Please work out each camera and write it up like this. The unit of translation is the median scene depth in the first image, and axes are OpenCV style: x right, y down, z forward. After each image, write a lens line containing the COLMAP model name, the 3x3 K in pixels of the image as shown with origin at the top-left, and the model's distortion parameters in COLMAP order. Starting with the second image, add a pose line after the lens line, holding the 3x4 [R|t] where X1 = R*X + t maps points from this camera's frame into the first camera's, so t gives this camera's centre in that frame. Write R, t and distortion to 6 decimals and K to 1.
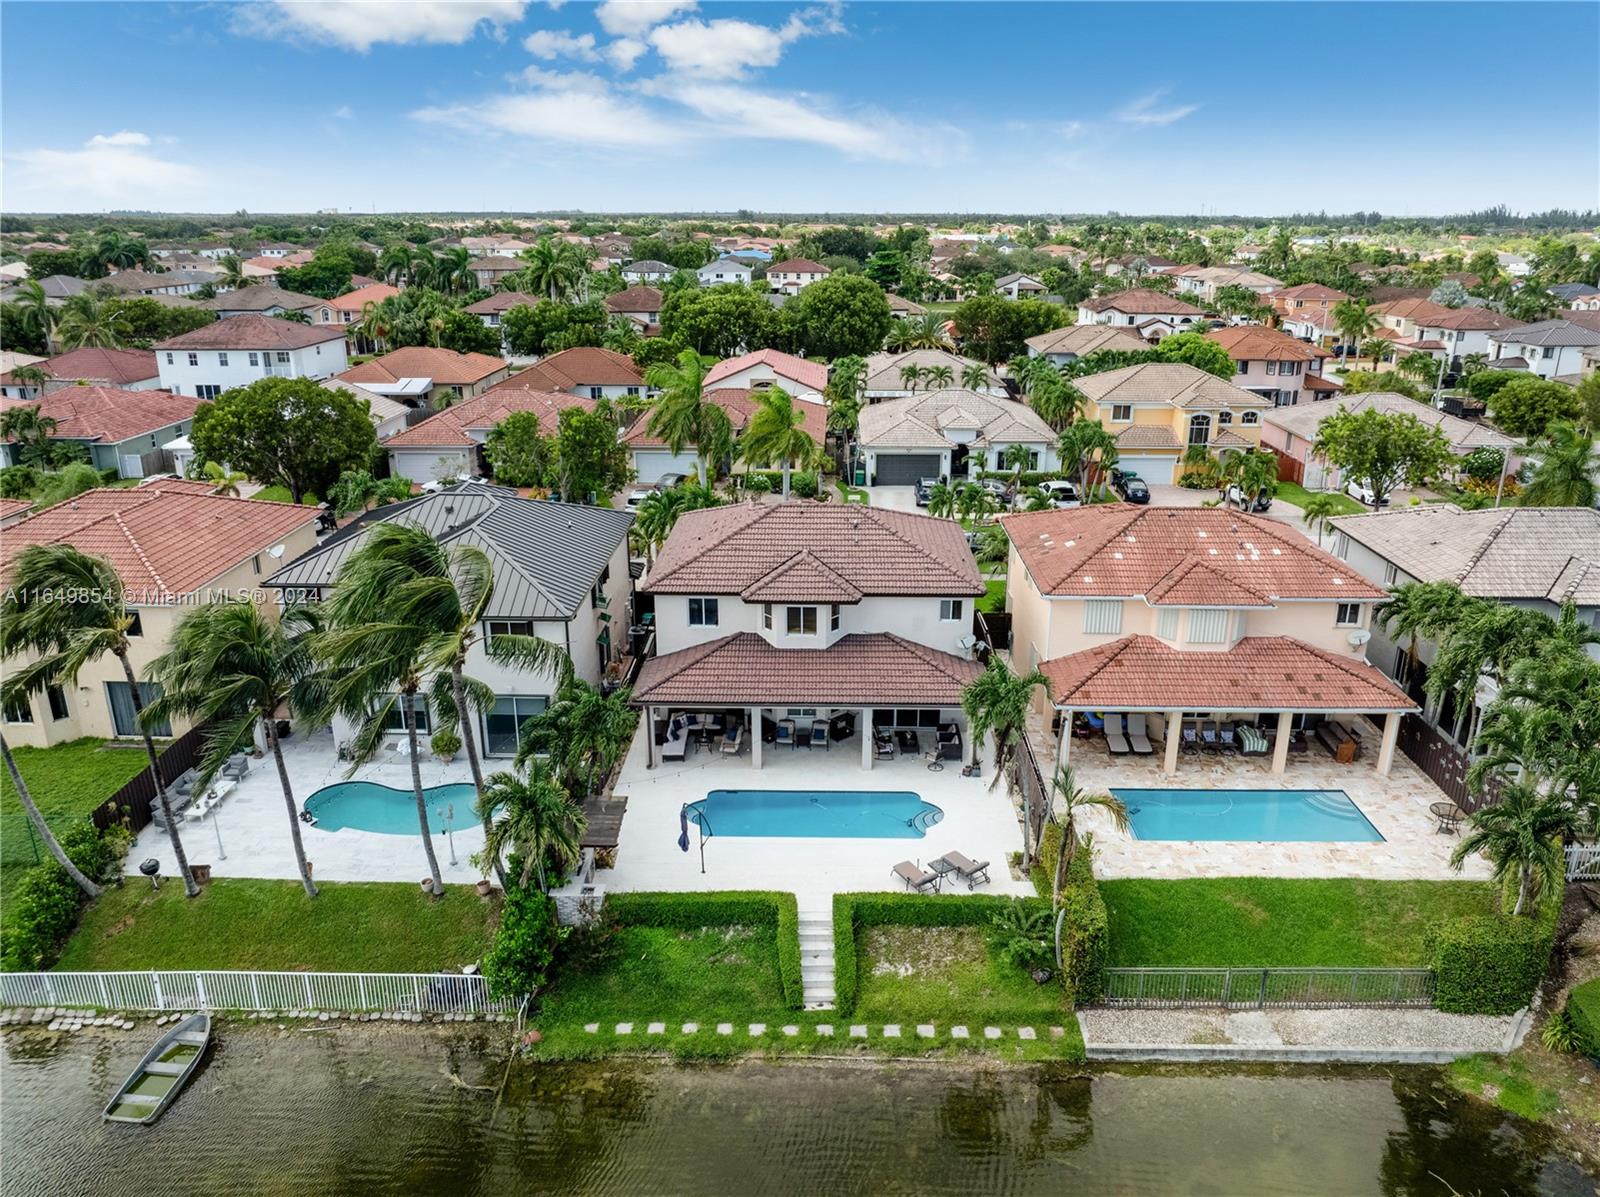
lens RADIAL K [[1140.1, 0, 800.0], [0, 1140.1, 598.5], [0, 0, 1]] dist [-0.014568, 0.001591]
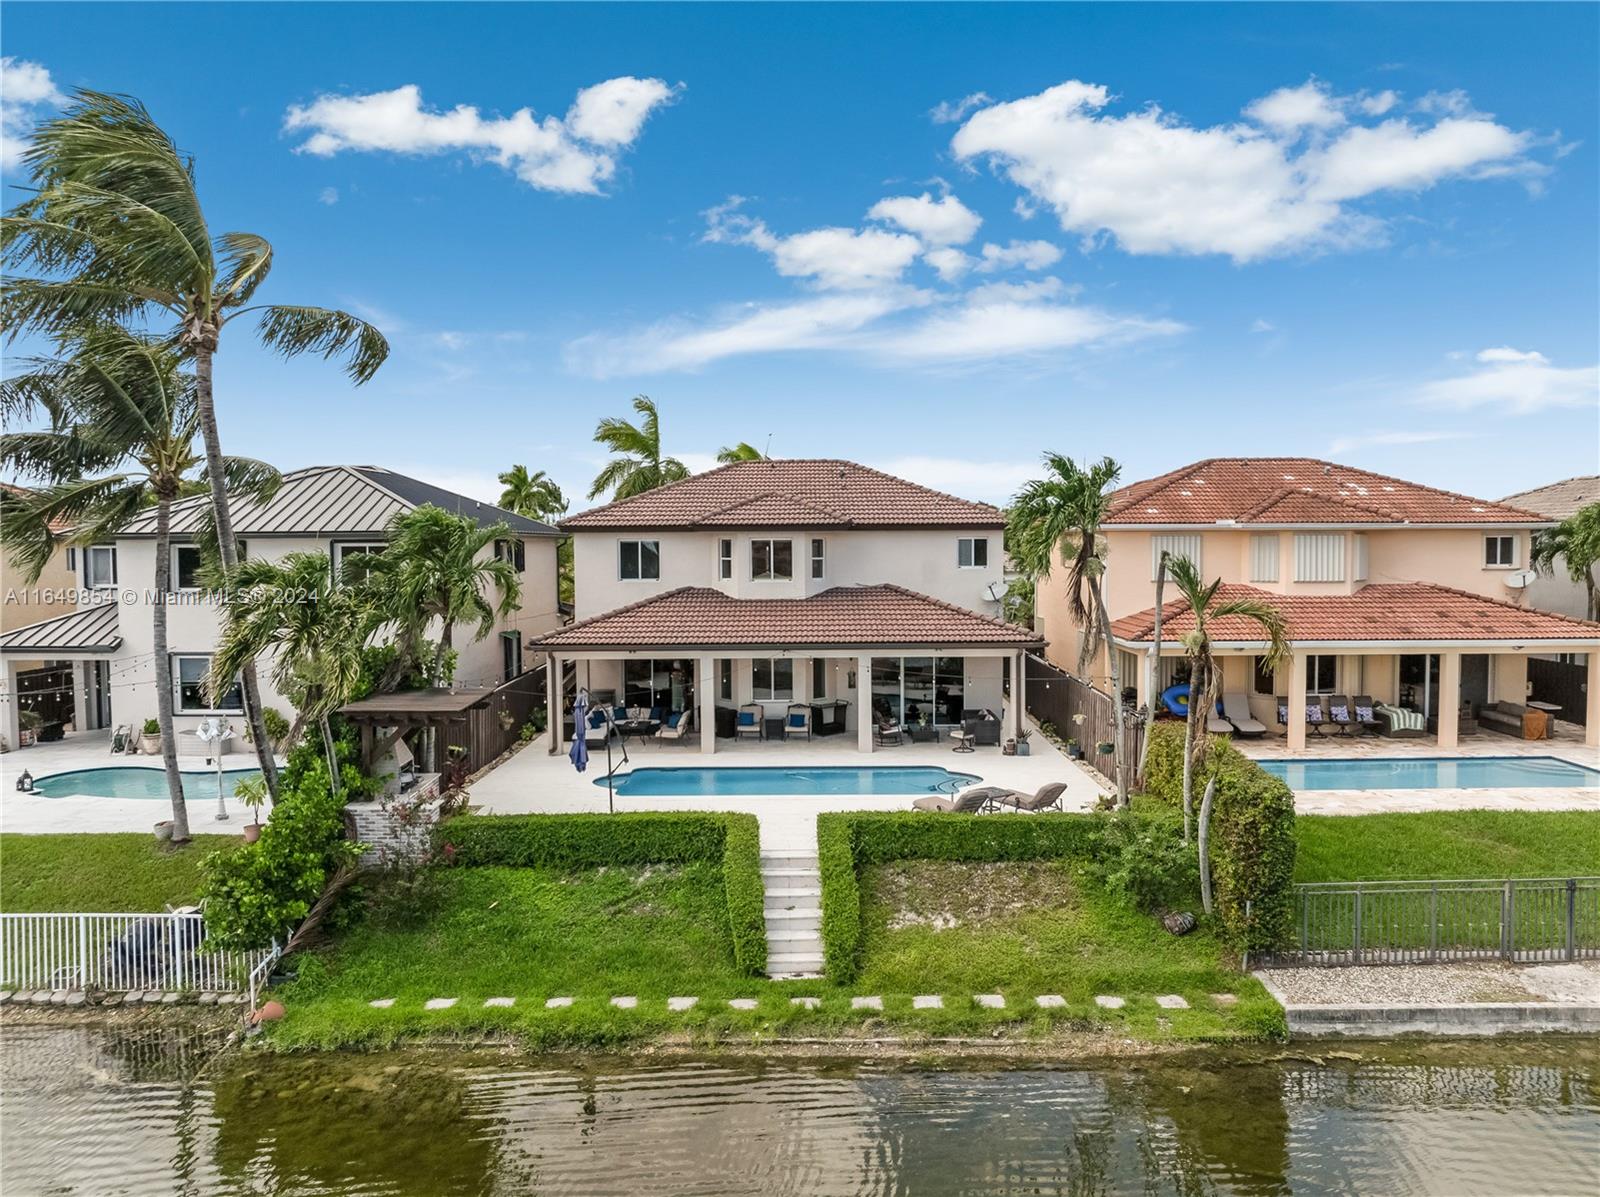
lens RADIAL K [[1133.8, 0, 800.0], [0, 1133.8, 598.5], [0, 0, 1]] dist [-0.044699, 0.033092]
pose [[0.999874, -0.004759, 0.015138, 0.011467], [0.008905, 0.957877, -0.287040, 0.341558], [-0.013134, 0.287139, 0.957799, 0.413248]]
